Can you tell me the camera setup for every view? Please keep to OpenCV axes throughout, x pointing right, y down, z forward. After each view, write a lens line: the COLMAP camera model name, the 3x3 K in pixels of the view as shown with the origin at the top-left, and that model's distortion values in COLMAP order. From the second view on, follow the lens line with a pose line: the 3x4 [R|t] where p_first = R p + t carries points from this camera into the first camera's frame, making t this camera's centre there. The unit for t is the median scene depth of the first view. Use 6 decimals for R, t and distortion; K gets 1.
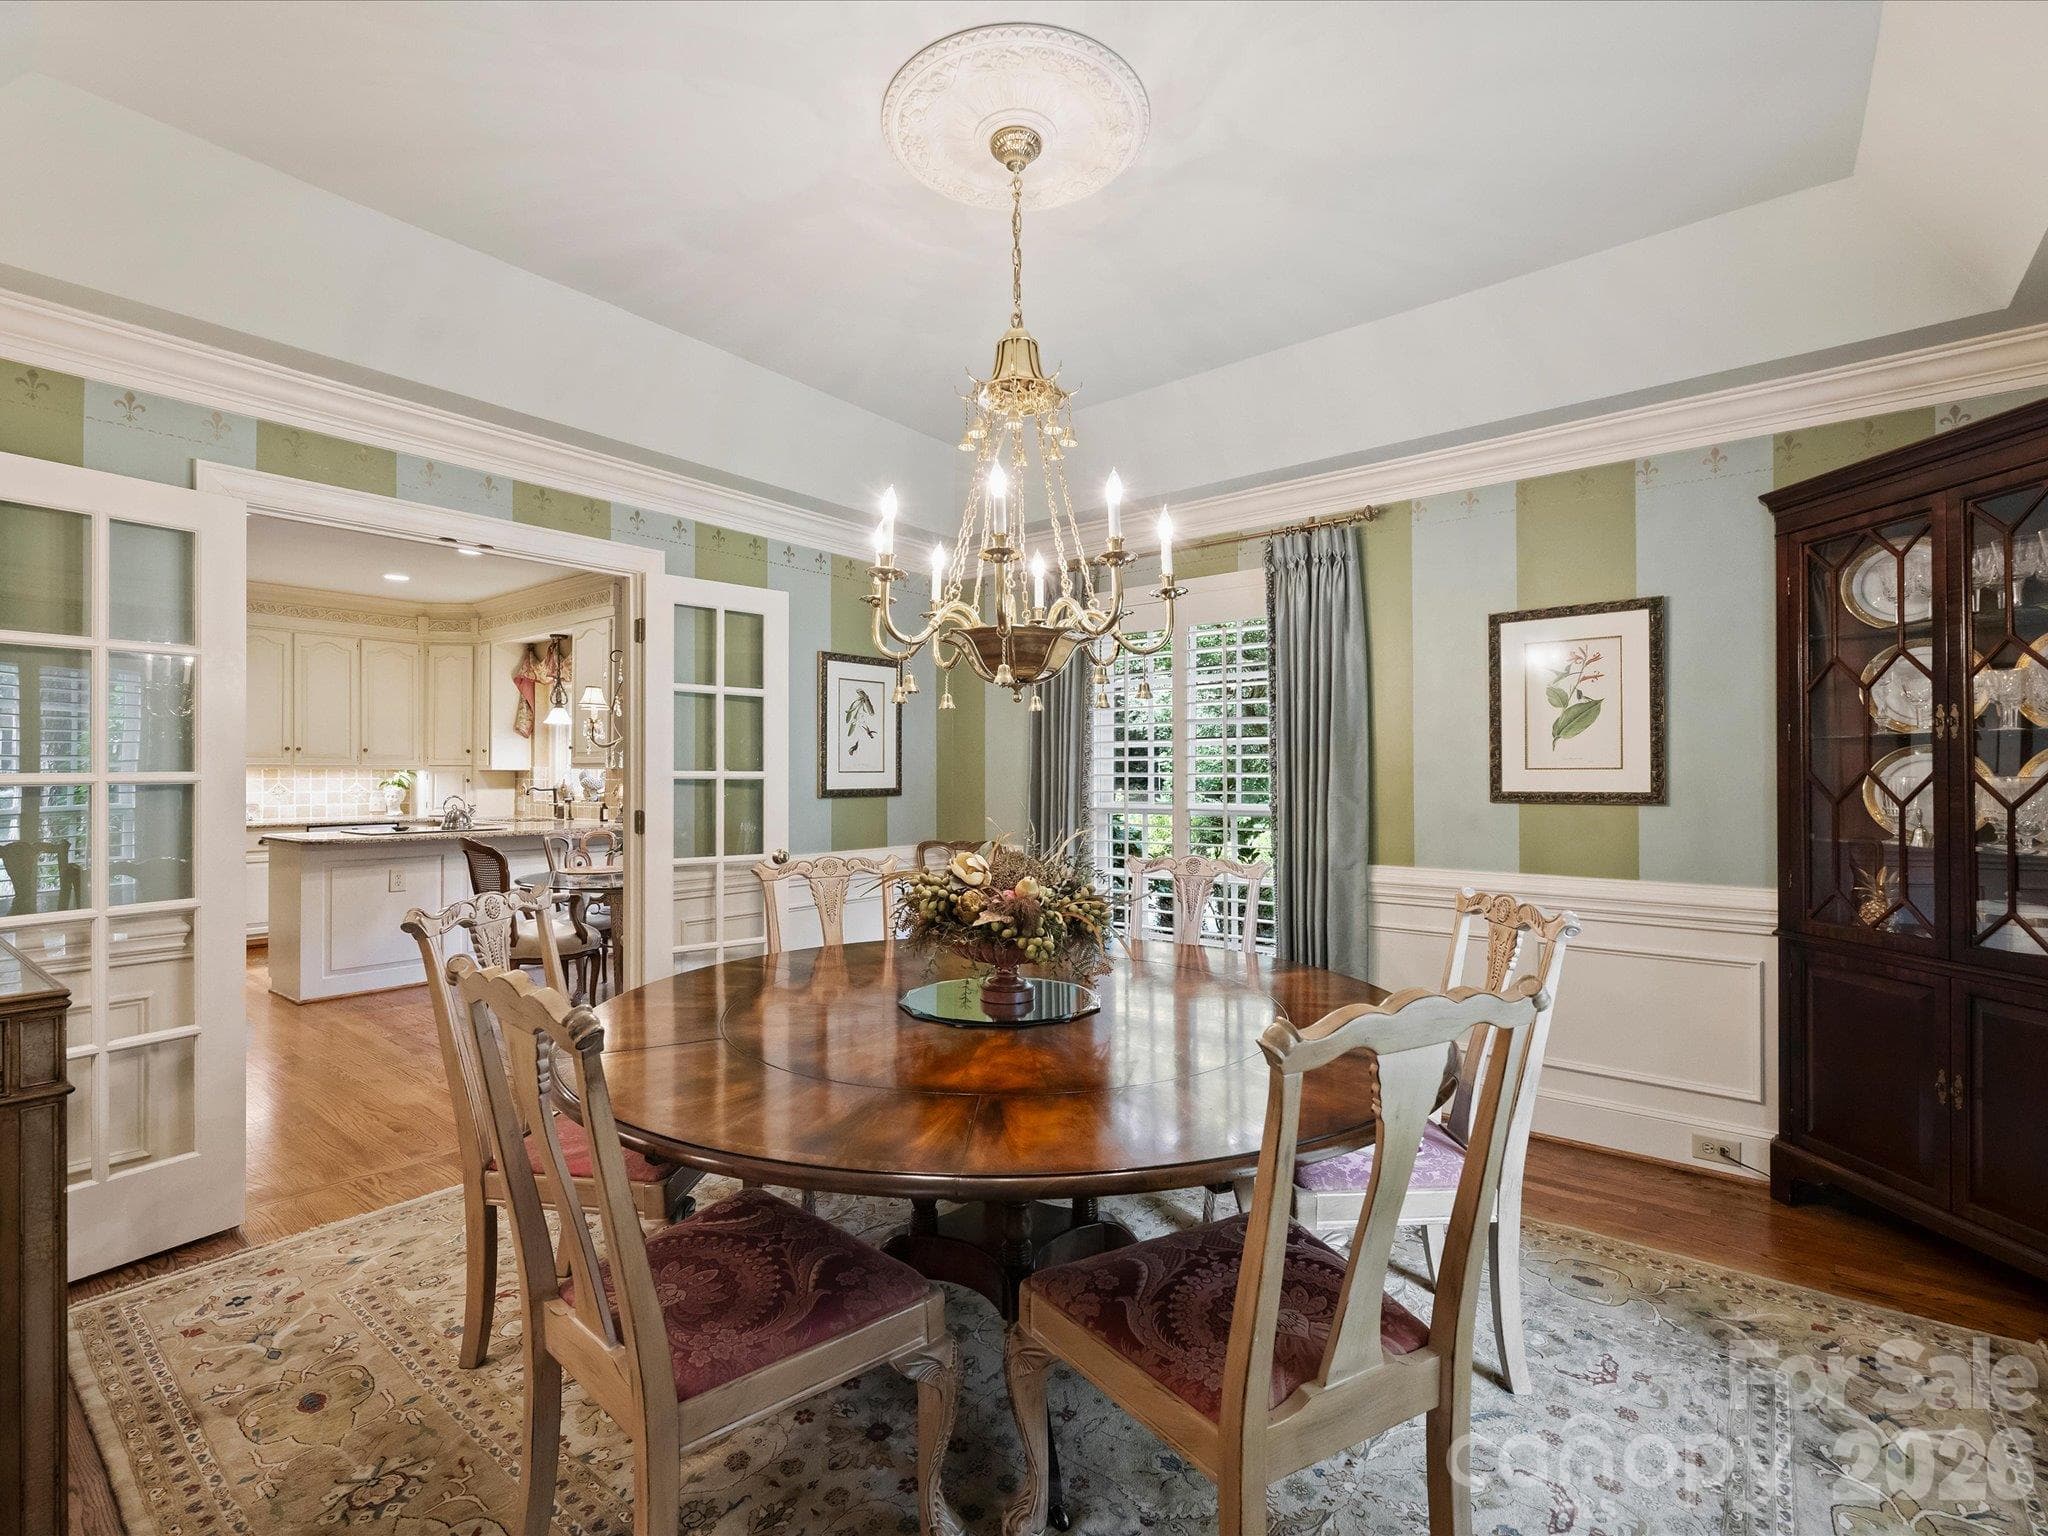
lens RADIAL K [[928.5, 0, 998.0], [0, 928.5, 769.6], [0, 0, 1]] dist [0.001837, -0.000410]
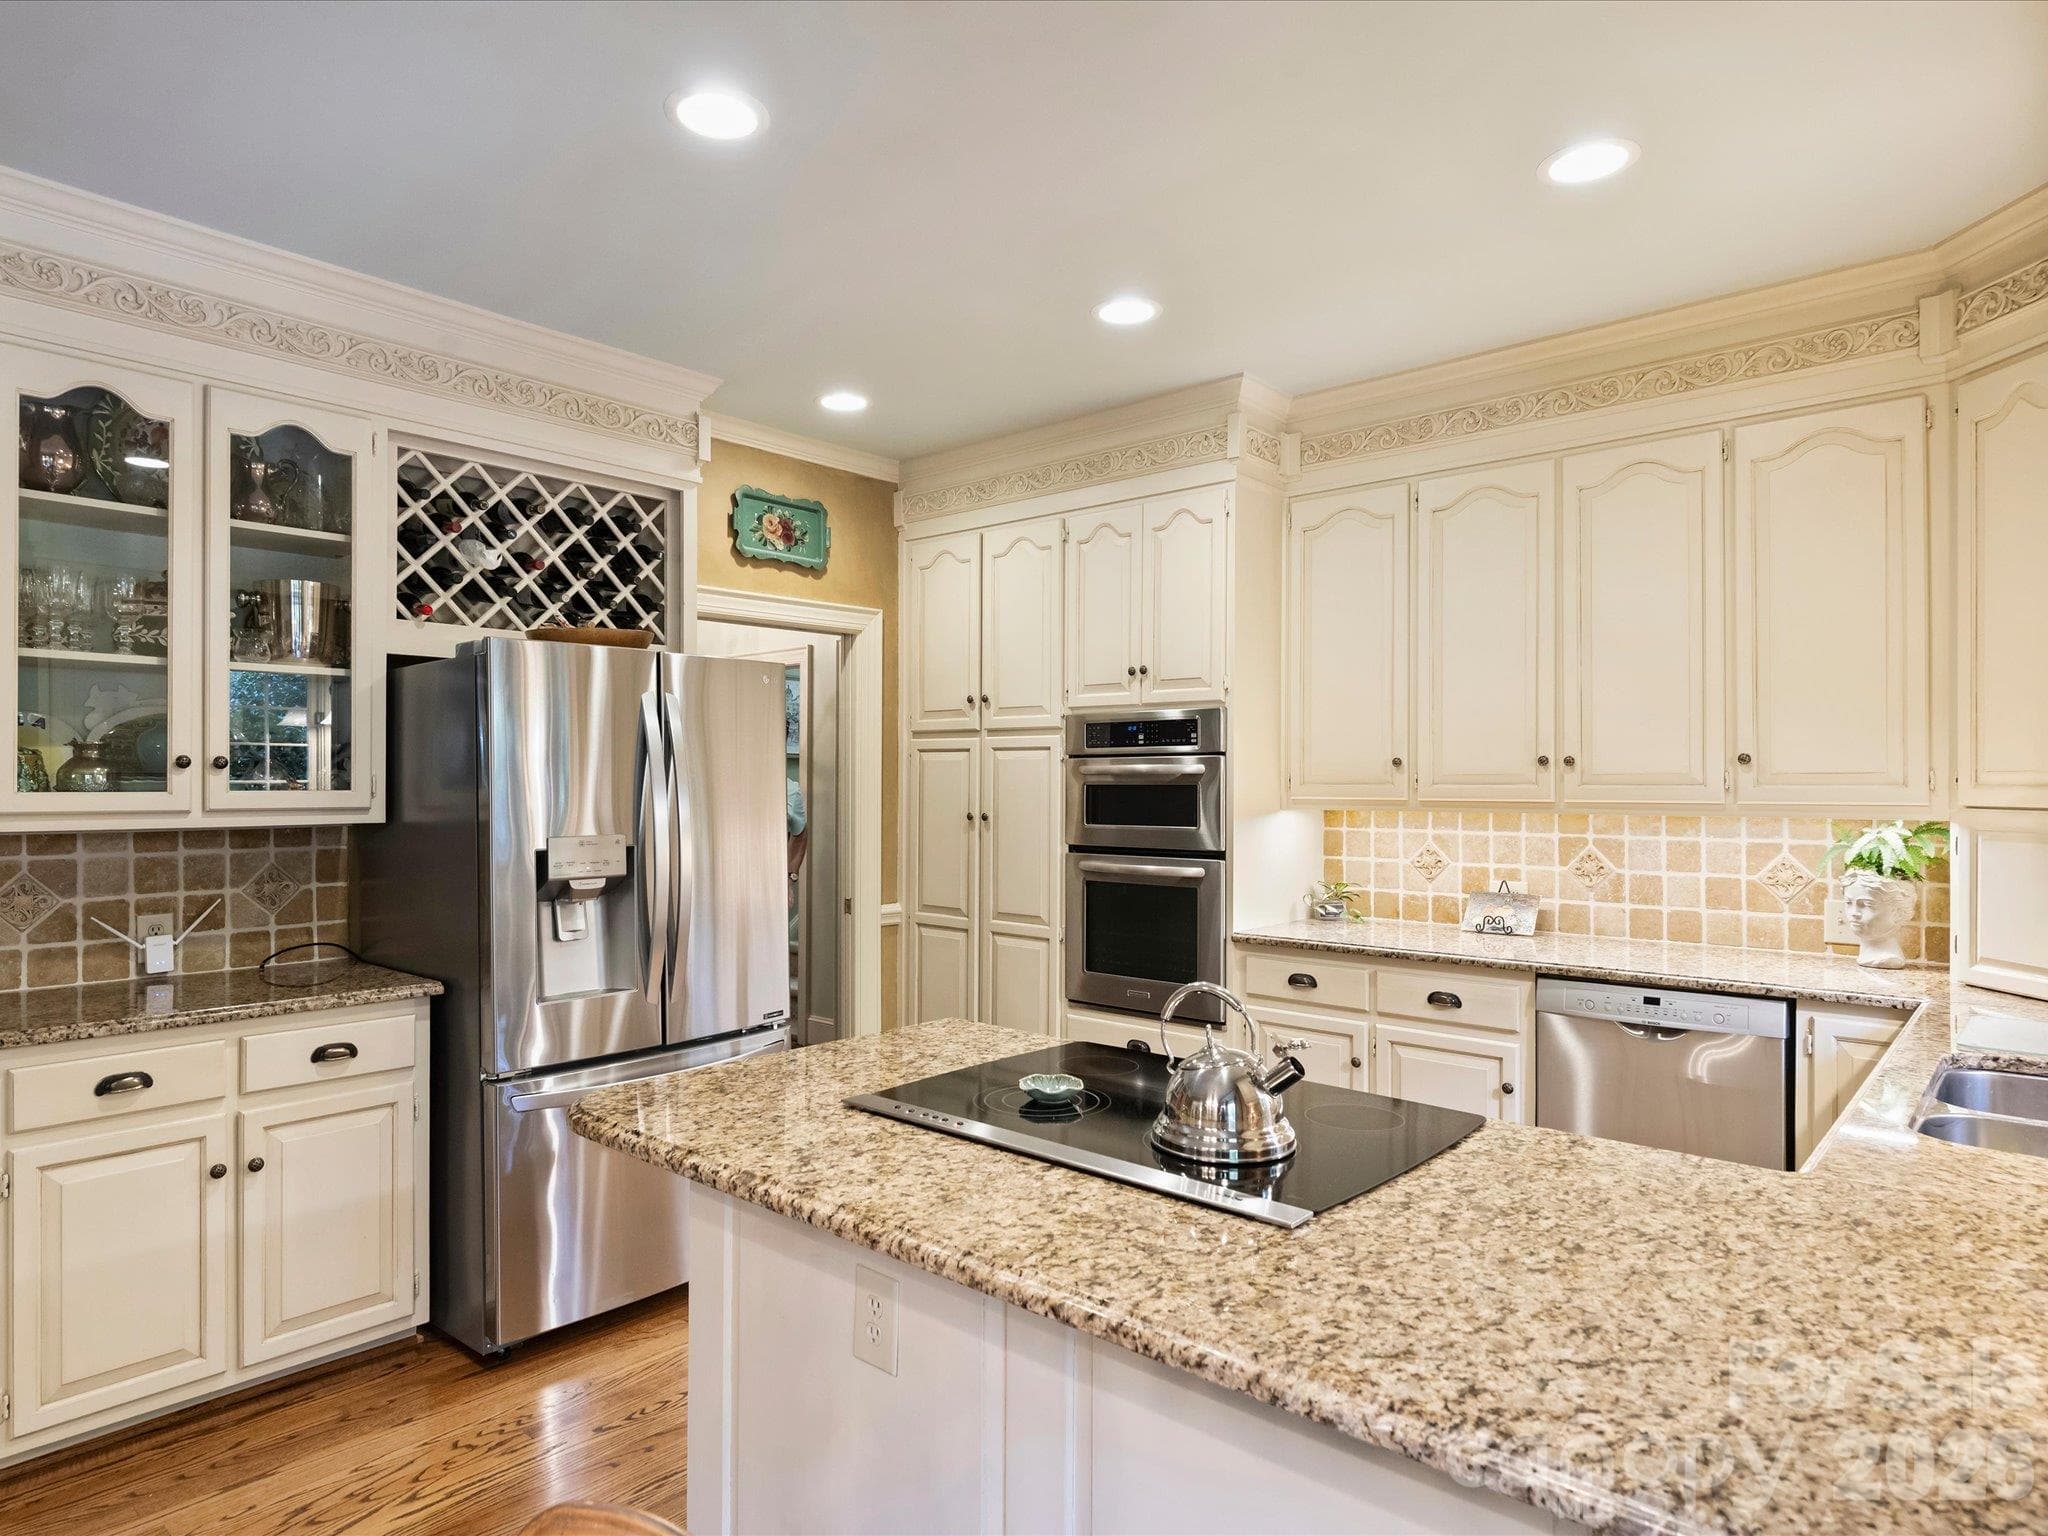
lens RADIAL K [[1211.1, 0, 1036.5], [0, 1211.1, 776.6], [0, 0, 1]] dist [-0.002543, 0.000185]
pose [[-0.036223, -0.003738, -0.999337, -0.233807], [0.003992, 0.999984, -0.003885, -0.013612], [0.999336, -0.004130, -0.036207, 0.738299]]
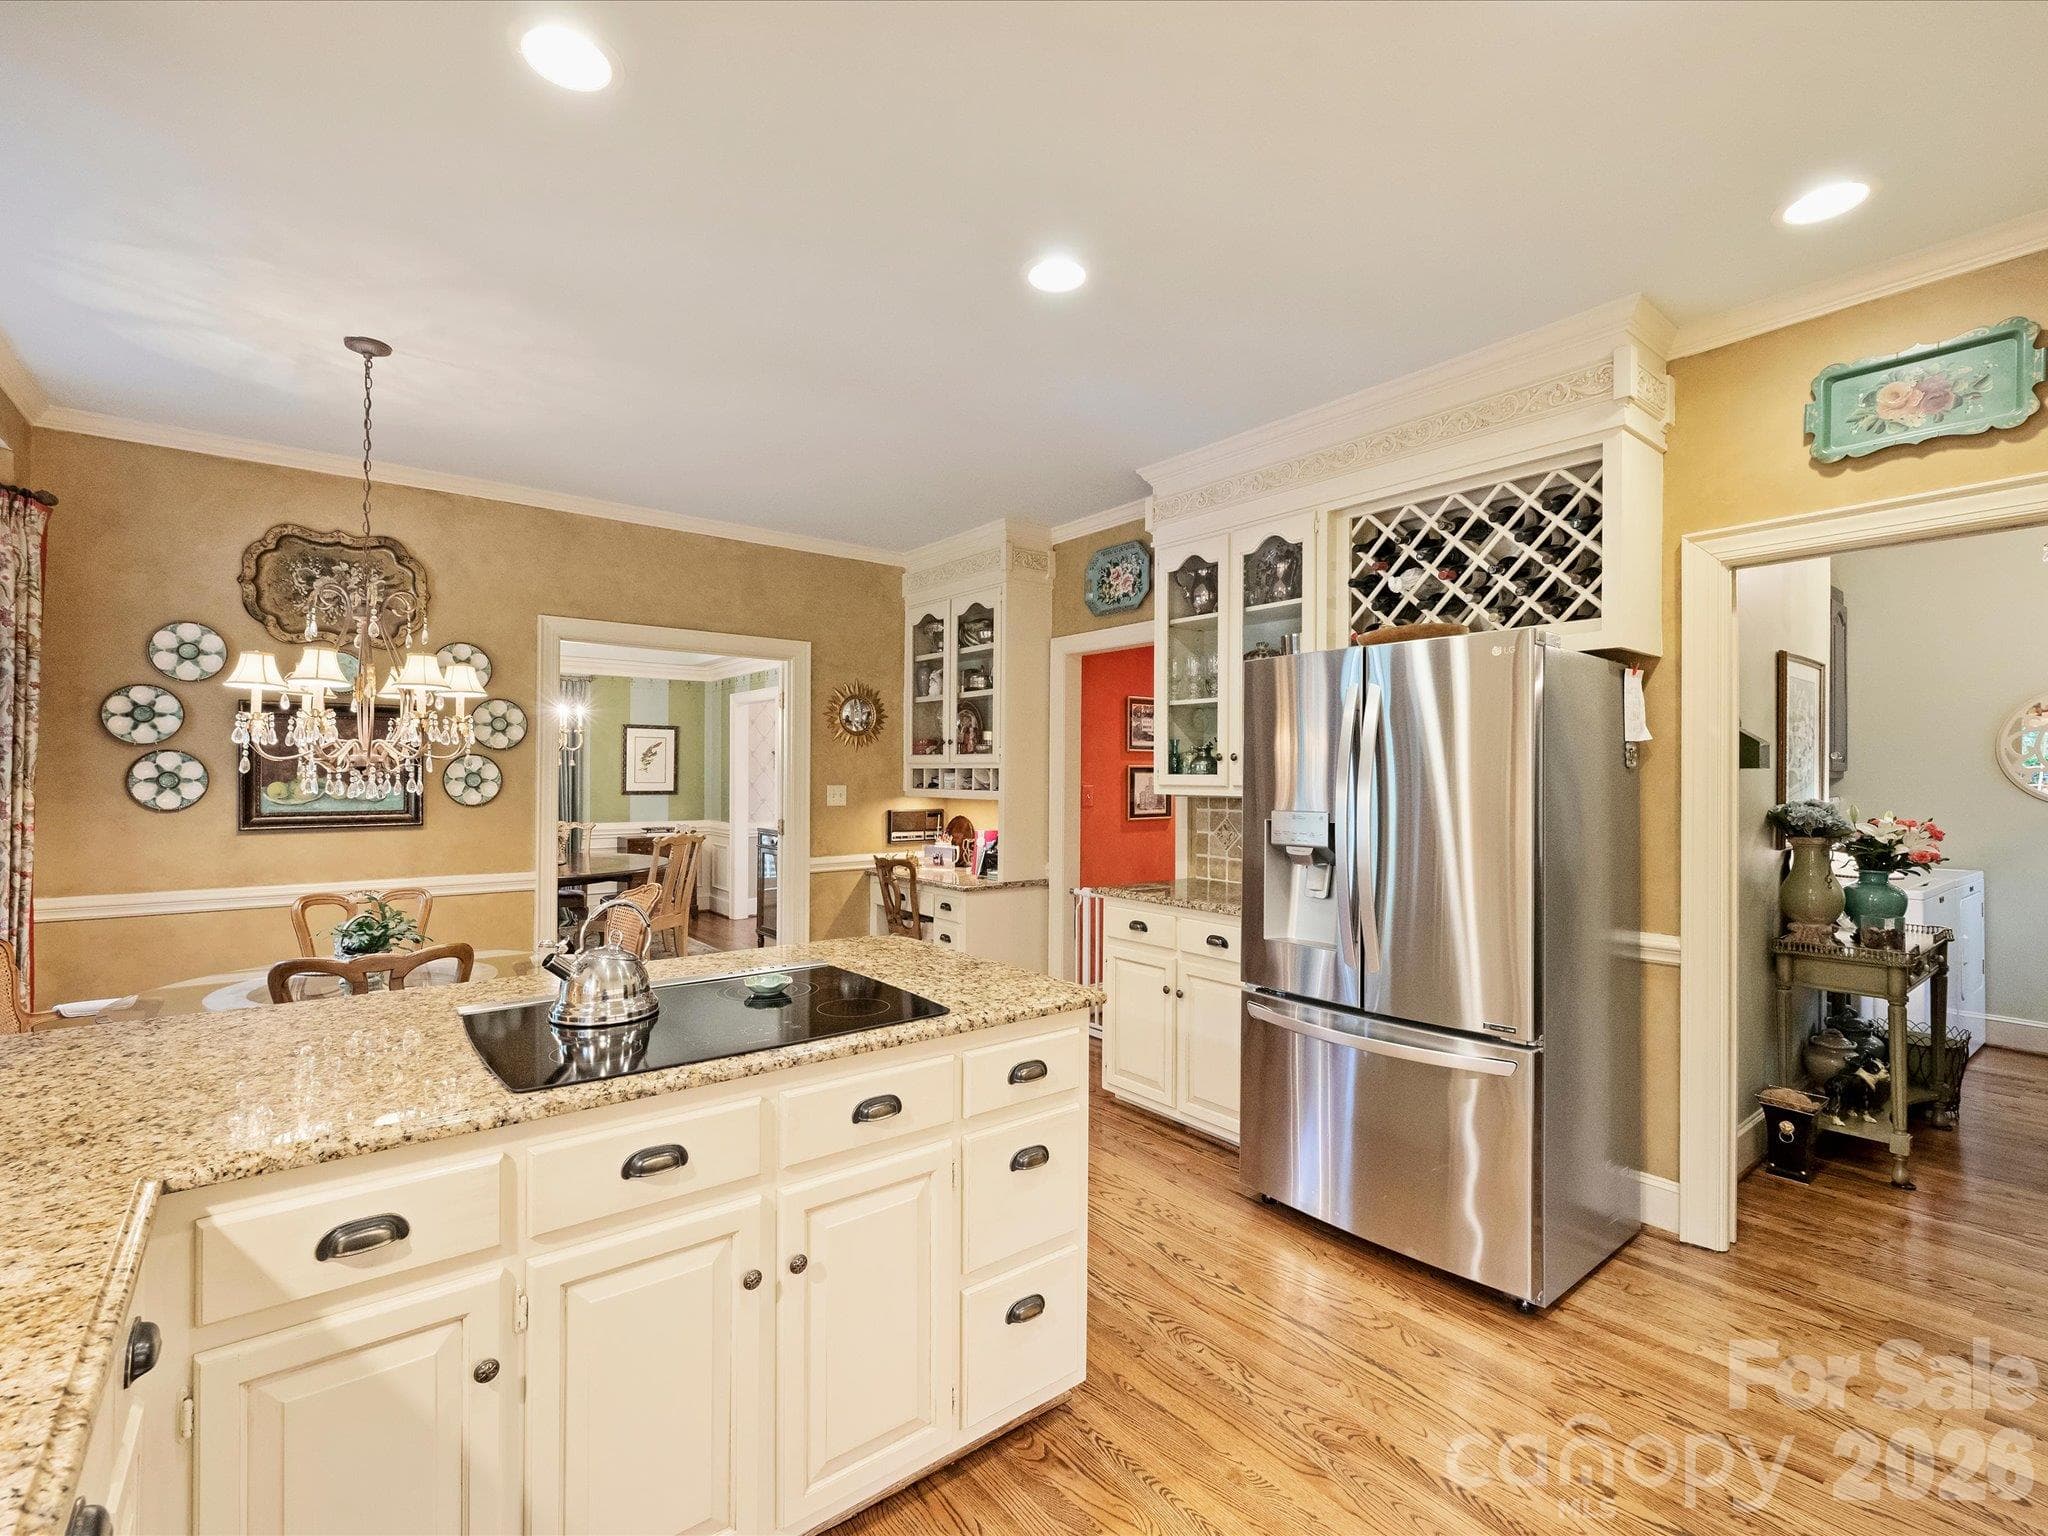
lens RADIAL K [[928.5, 0, 998.0], [0, 928.5, 769.6], [0, 0, 1]] dist [0.001837, -0.000410]
pose [[-0.970928, -0.000900, 0.239369, -0.590235], [-0.003538, 0.999938, -0.010590, -0.008635], [-0.239345, -0.011129, -0.970871, 0.959844]]
